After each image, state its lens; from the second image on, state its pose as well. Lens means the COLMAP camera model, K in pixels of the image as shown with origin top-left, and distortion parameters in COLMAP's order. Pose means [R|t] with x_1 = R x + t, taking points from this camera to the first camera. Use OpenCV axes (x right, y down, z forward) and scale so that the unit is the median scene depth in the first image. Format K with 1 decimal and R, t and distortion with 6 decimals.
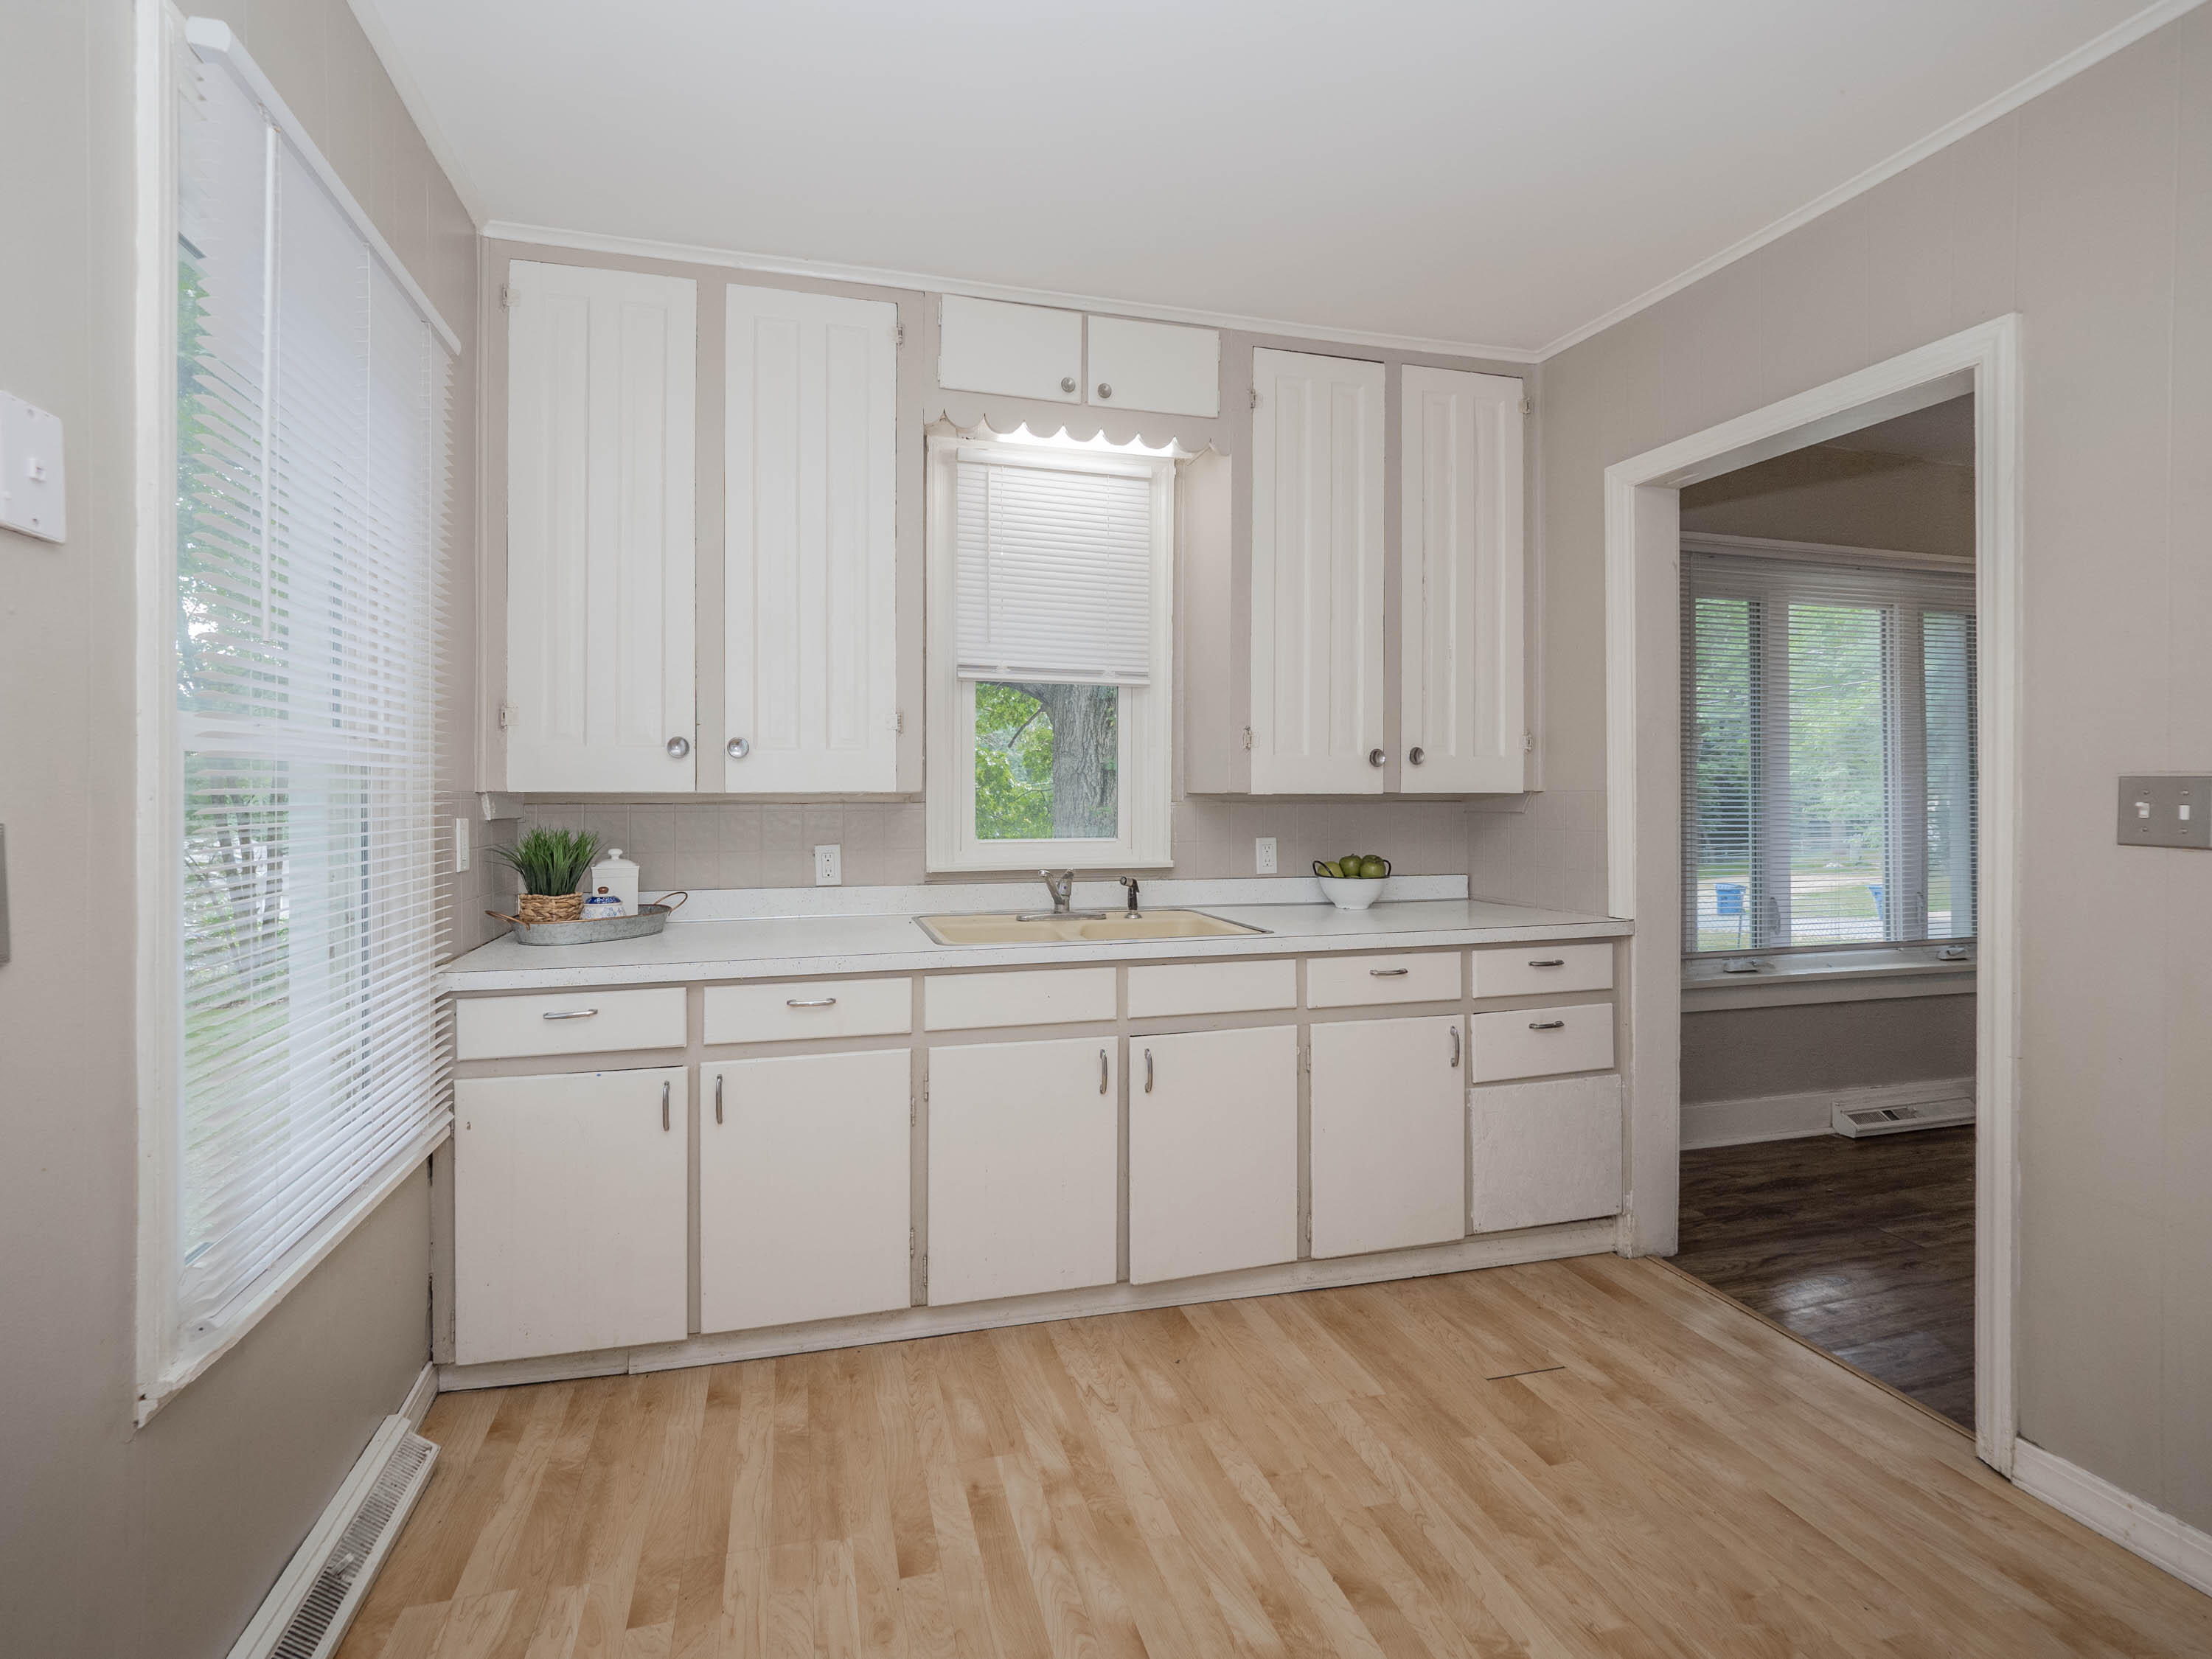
lens RADIAL K [[995.1, 0, 1106.0], [0, 995.1, 829.5], [0, 0, 1]] dist [0.001935, 0.000354]
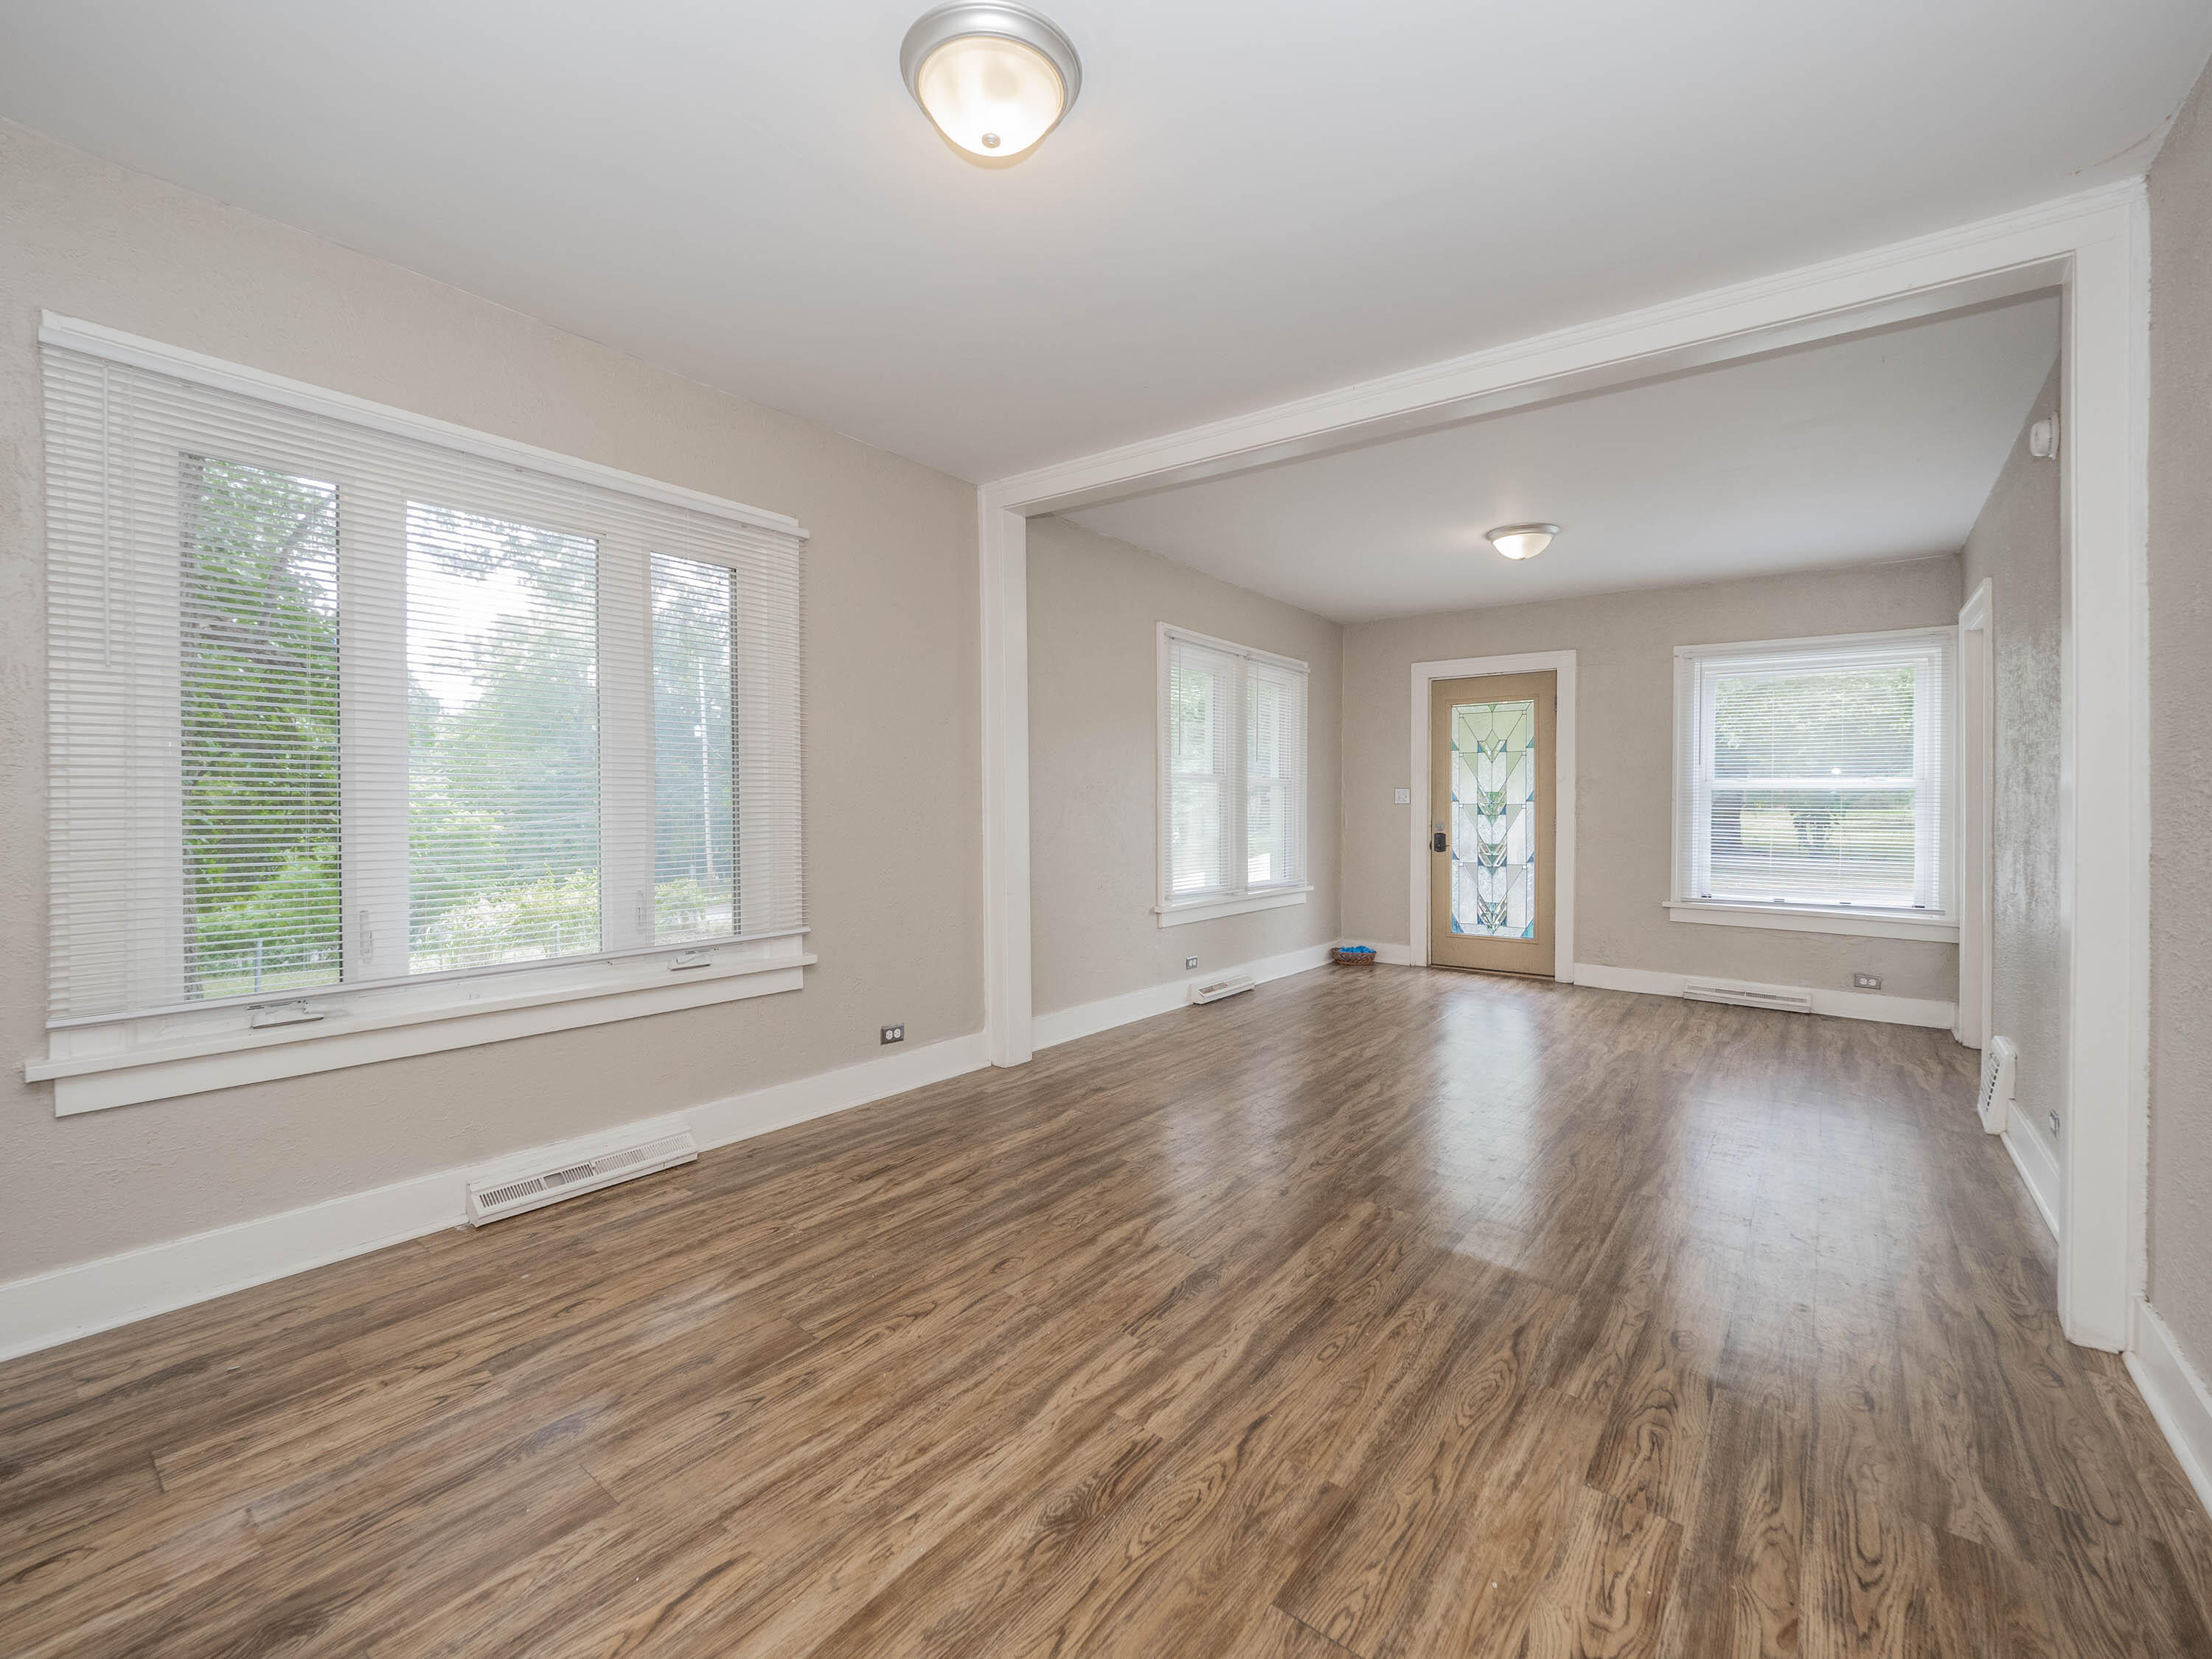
lens RADIAL K [[995.1, 0, 1106.0], [0, 995.1, 829.5], [0, 0, 1]] dist [0.001935, 0.000354]
pose [[0.804057, -0.017869, 0.594284, 1.520668], [0.011971, 0.999832, 0.013866, 0.015232], [-0.594432, -0.004035, 0.804136, 0.264839]]
